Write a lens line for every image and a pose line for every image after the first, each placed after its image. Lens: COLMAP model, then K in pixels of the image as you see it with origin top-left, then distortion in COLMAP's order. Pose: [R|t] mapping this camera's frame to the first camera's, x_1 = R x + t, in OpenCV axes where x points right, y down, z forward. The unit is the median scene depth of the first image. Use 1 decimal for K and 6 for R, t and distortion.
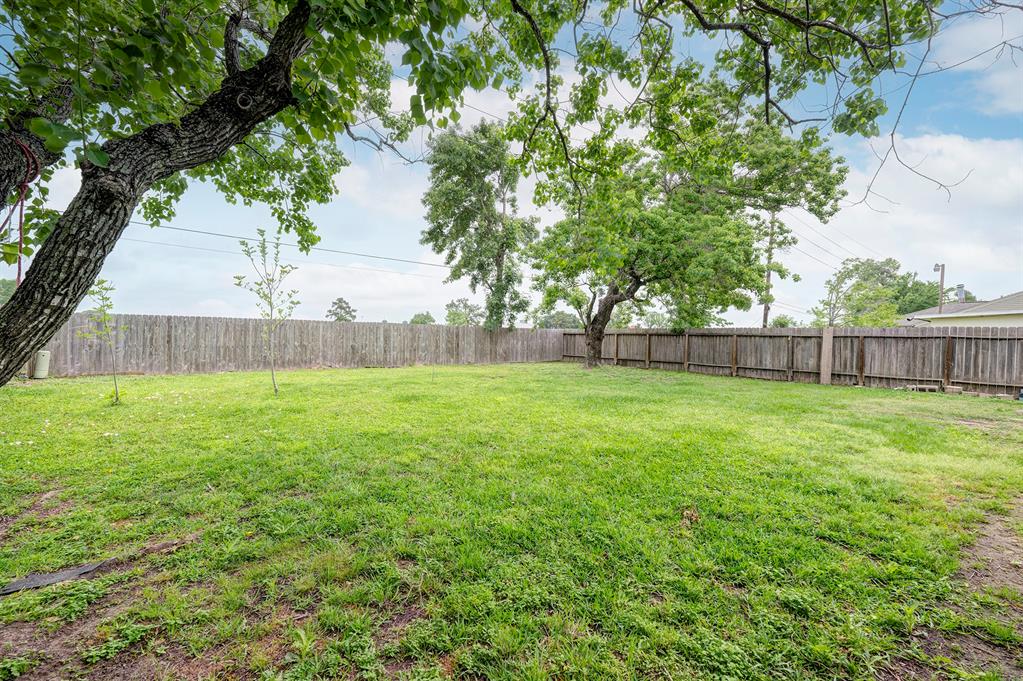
lens RADIAL K [[401.3, 0, 511.9], [0, 401.3, 337.2], [0, 0, 1]] dist [-0.003554, 0.000553]
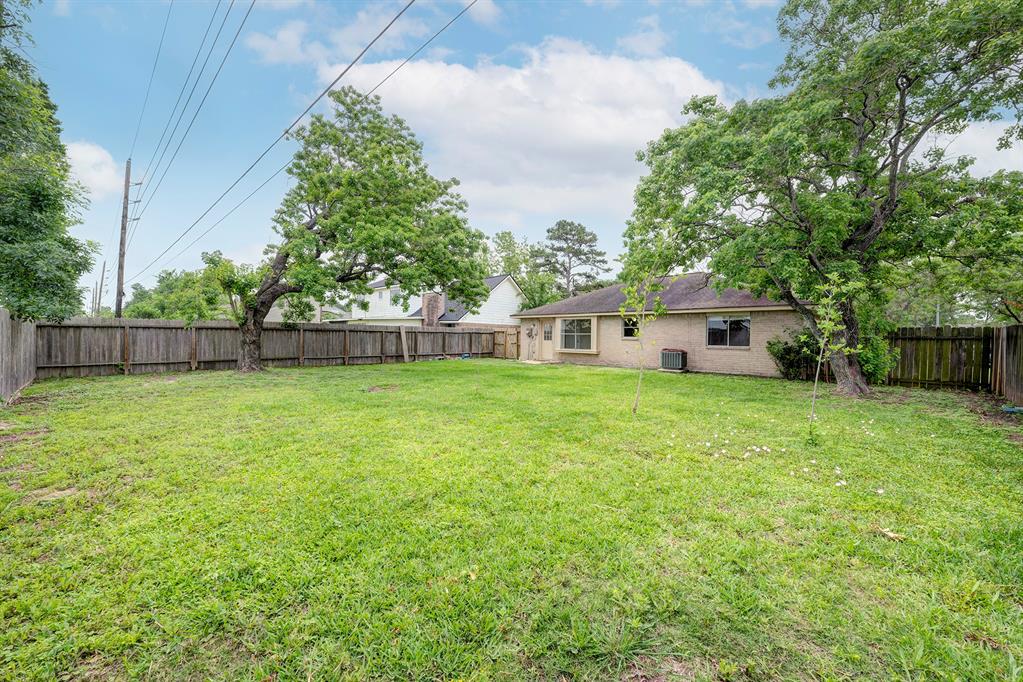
lens RADIAL K [[401.3, 0, 511.3], [0, 401.3, 341.0], [0, 0, 1]] dist [-0.003554, 0.000553]
pose [[-0.135363, -0.016557, 0.990658, -0.749118], [-0.000190, 0.999861, 0.016685, 0.006467], [-0.990796, 0.002070, -0.135347, 0.725709]]
